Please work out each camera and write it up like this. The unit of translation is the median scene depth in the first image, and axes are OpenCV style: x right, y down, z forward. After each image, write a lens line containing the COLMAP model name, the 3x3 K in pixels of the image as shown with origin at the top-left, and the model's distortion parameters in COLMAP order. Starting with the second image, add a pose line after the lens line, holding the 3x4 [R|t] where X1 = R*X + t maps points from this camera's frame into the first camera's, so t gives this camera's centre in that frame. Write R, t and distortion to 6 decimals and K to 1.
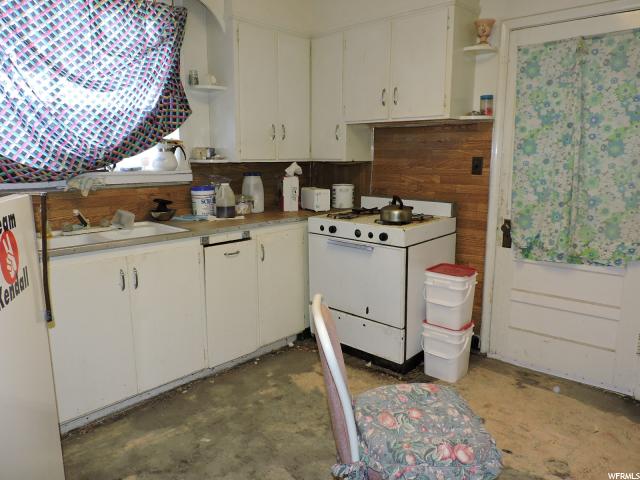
lens RADIAL K [[469.2, 0, 320.0], [0, 469.2, 240.0], [0, 0, 1]] dist [0.002427, -0.056922]
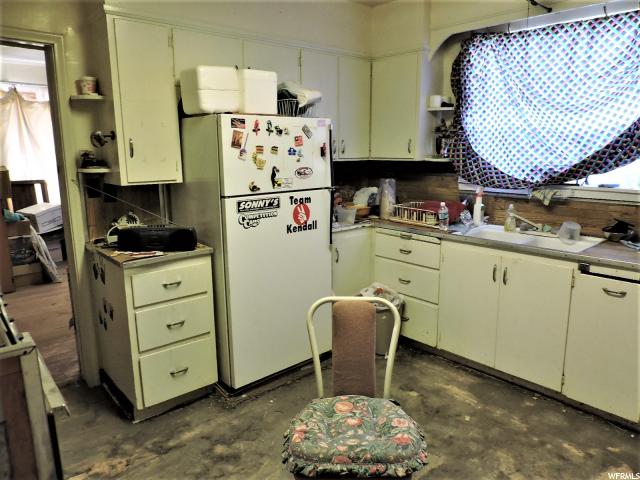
lens RADIAL K [[469.2, 0, 320.0], [0, 469.2, 240.0], [0, 0, 1]] dist [0.002427, -0.056922]
pose [[-0.125881, 0.193884, -0.972915, 0.763054], [-0.158368, 0.964211, 0.212640, -0.175260], [0.979323, 0.180846, -0.090671, 0.584467]]
